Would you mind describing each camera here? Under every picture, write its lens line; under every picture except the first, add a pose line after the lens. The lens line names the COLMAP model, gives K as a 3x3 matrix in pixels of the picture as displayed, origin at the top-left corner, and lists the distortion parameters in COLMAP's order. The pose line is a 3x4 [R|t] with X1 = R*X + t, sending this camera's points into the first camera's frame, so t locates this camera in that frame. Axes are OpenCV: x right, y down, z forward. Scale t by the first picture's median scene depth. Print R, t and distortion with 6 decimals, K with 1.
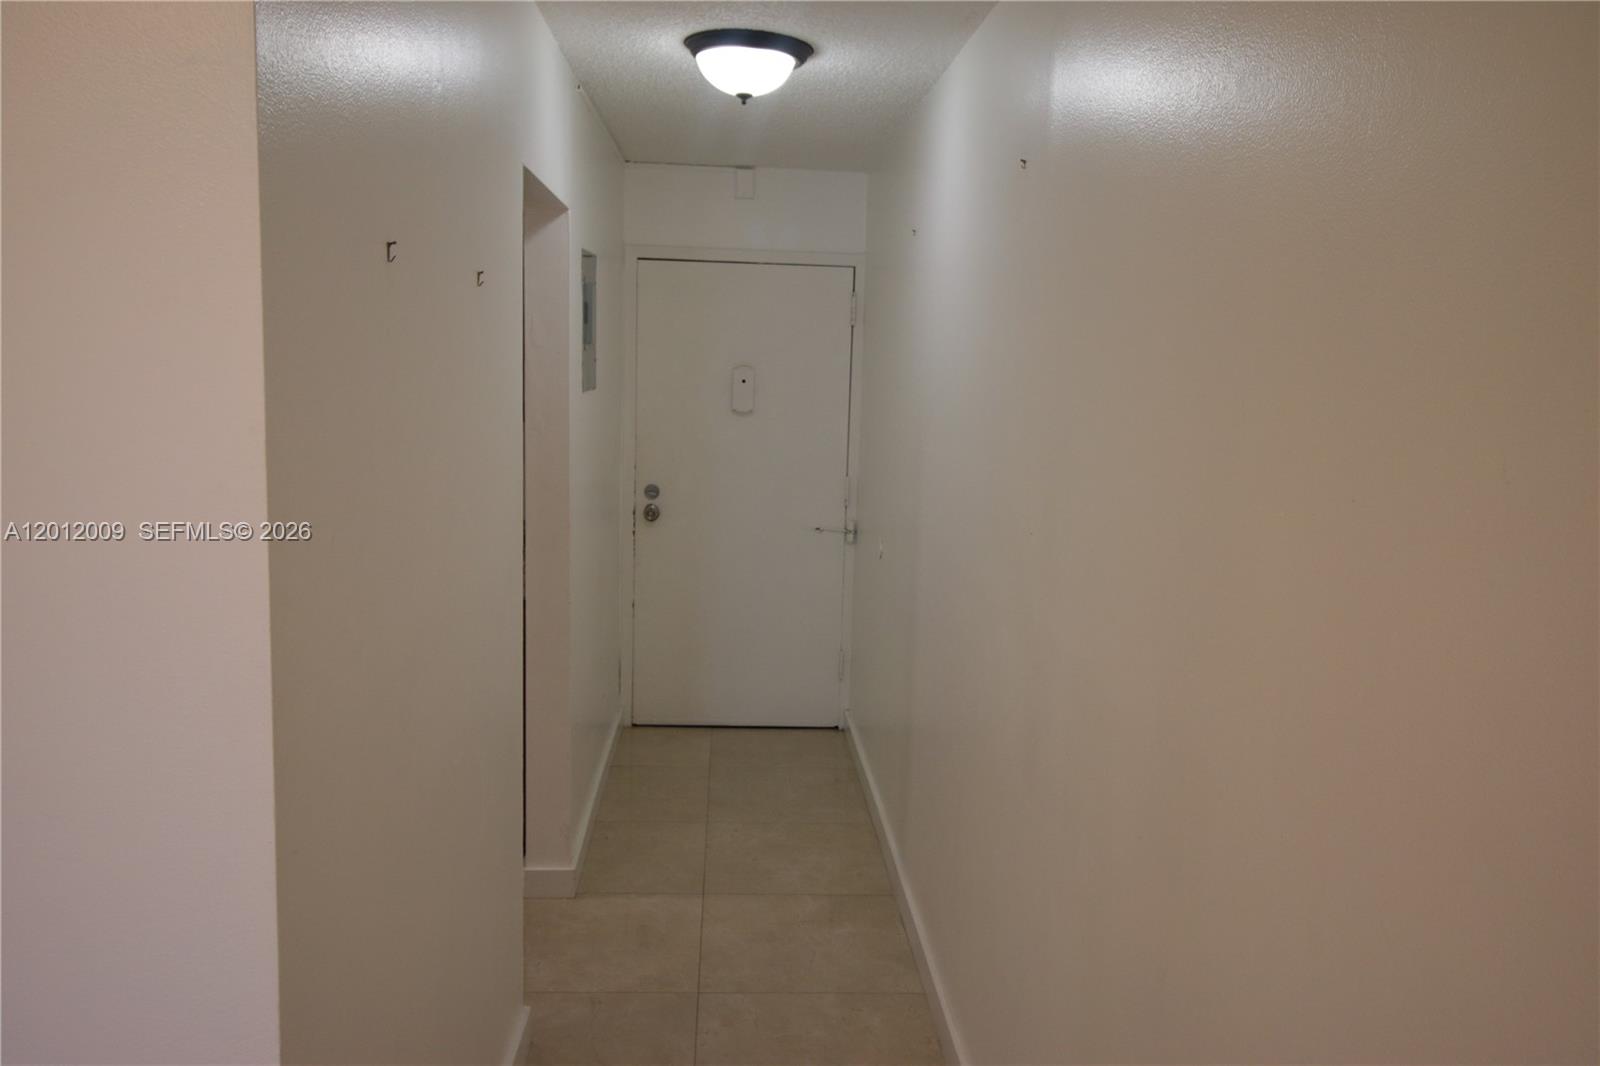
lens RADIAL K [[1263.5, 0, 796.3], [0, 1263.5, 533.7], [0, 0, 1]] dist [0.022452, -0.025497]
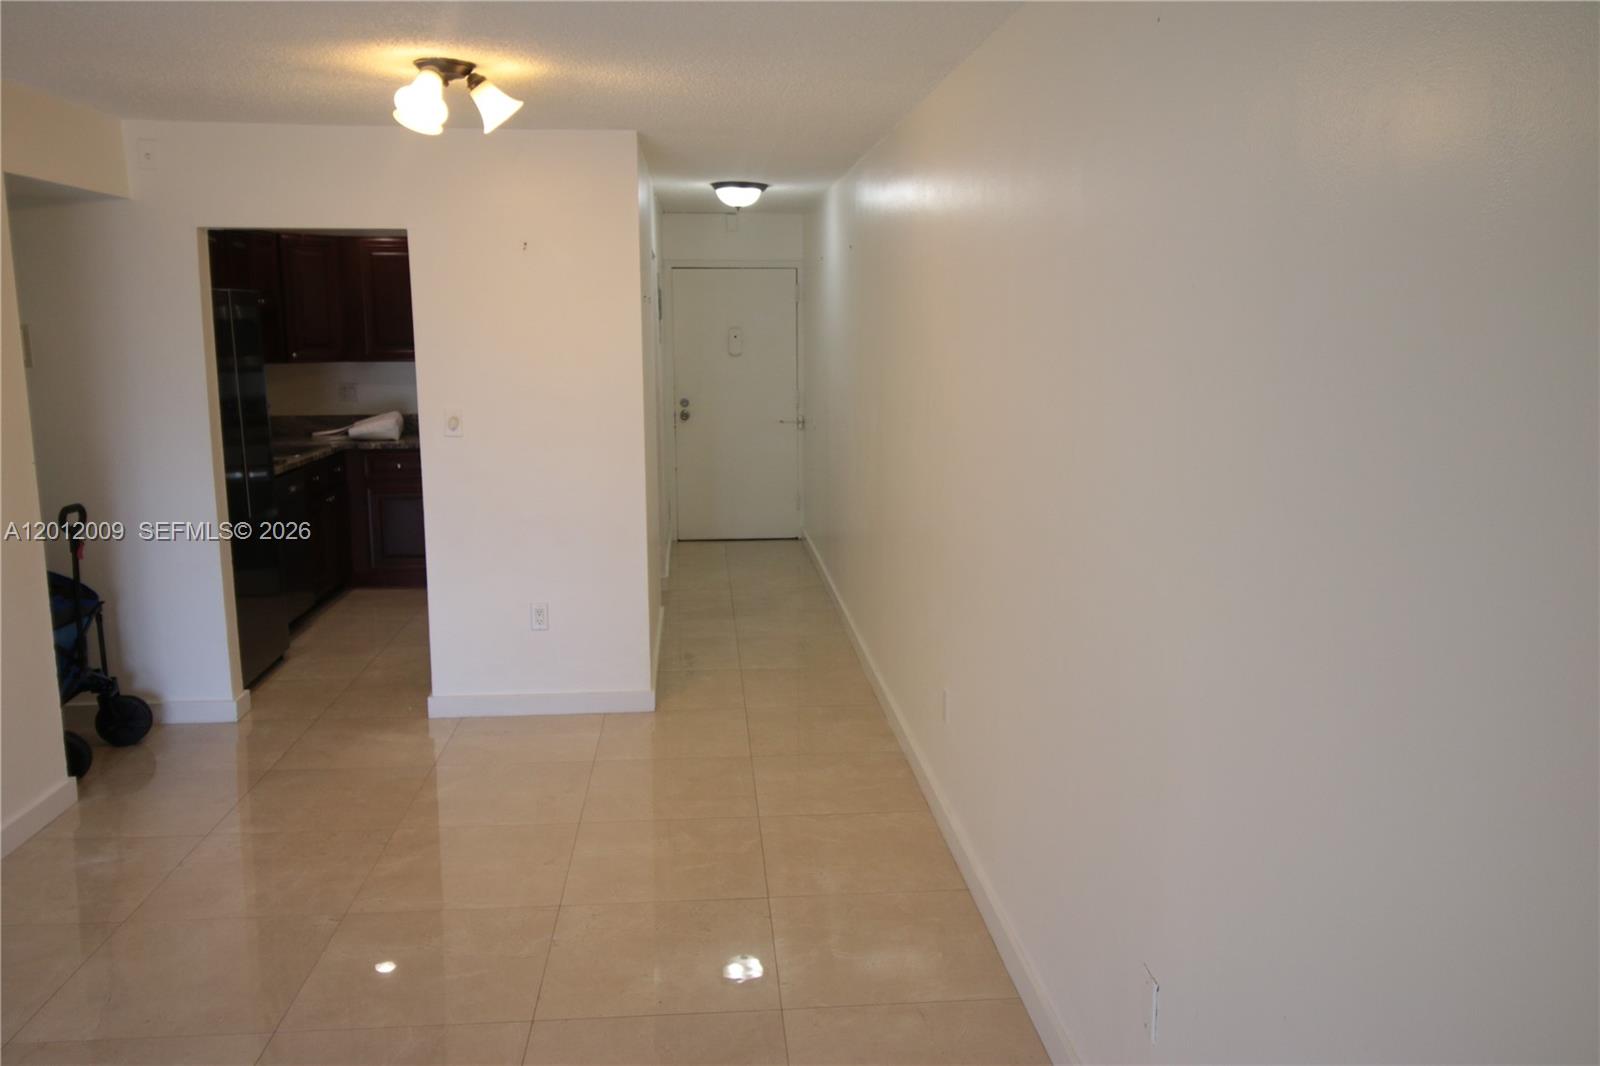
lens RADIAL K [[1263.5, 0, 806.7], [0, 1263.5, 539.0], [0, 0, 1]] dist [0.022452, -0.025497]
pose [[0.998792, -0.040336, 0.028047, -0.003612], [0.039291, 0.998549, 0.036835, 0.095210], [-0.029492, -0.035688, 0.998928, -0.734326]]
